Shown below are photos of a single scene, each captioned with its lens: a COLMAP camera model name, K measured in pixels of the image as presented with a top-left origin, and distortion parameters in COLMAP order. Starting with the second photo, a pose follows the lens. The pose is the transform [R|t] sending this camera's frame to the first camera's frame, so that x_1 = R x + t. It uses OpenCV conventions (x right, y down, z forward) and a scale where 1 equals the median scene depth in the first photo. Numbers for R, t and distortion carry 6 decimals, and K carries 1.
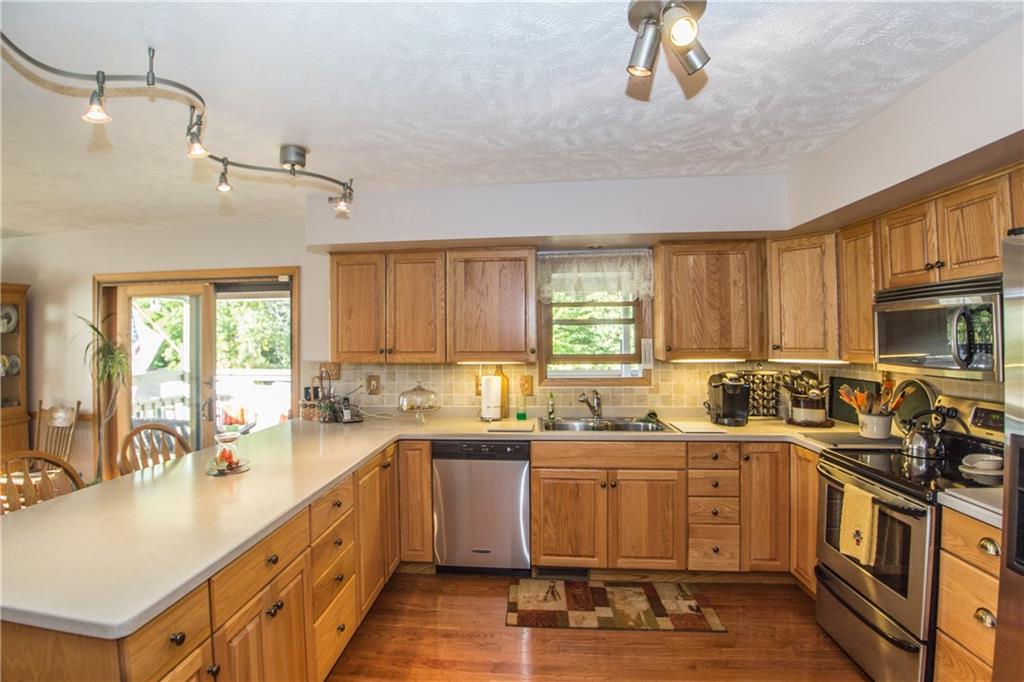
lens RADIAL K [[512.1, 0, 510.1], [0, 512.1, 334.7], [0, 0, 1]] dist [-0.060370, -0.000650]
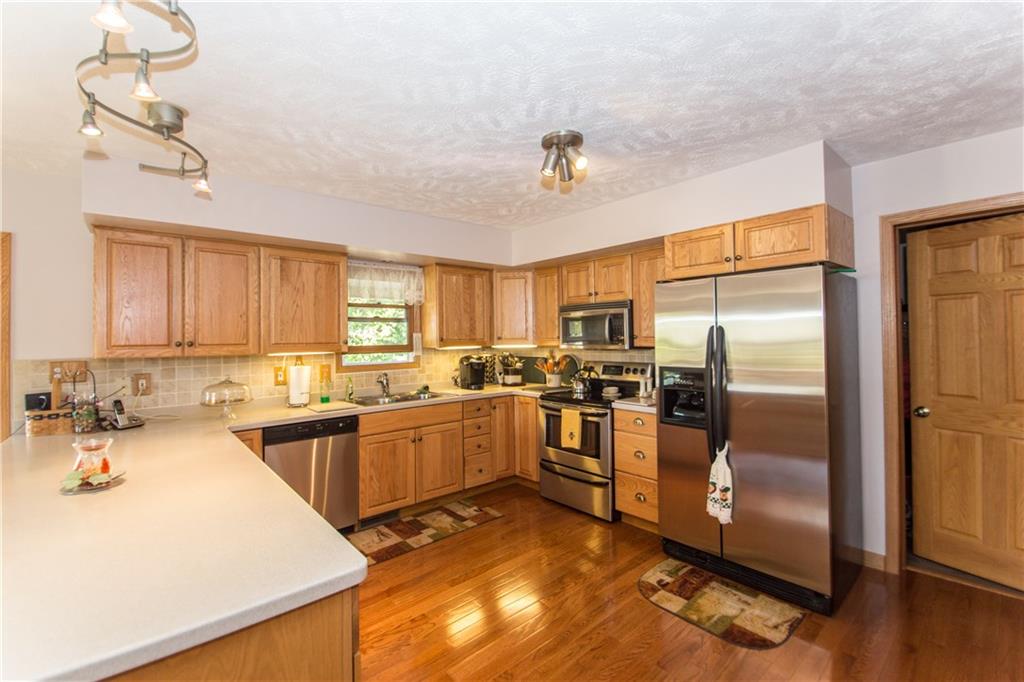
lens RADIAL K [[443.0, 0, 512.0], [0, 443.0, 341.0], [0, 0, 1]] dist [0.000267, -0.000192]
pose [[0.670632, -0.004298, 0.741778, -0.501541], [0.006919, 0.999976, -0.000461, 0.035446], [-0.741758, 0.005441, 0.670645, 0.023247]]
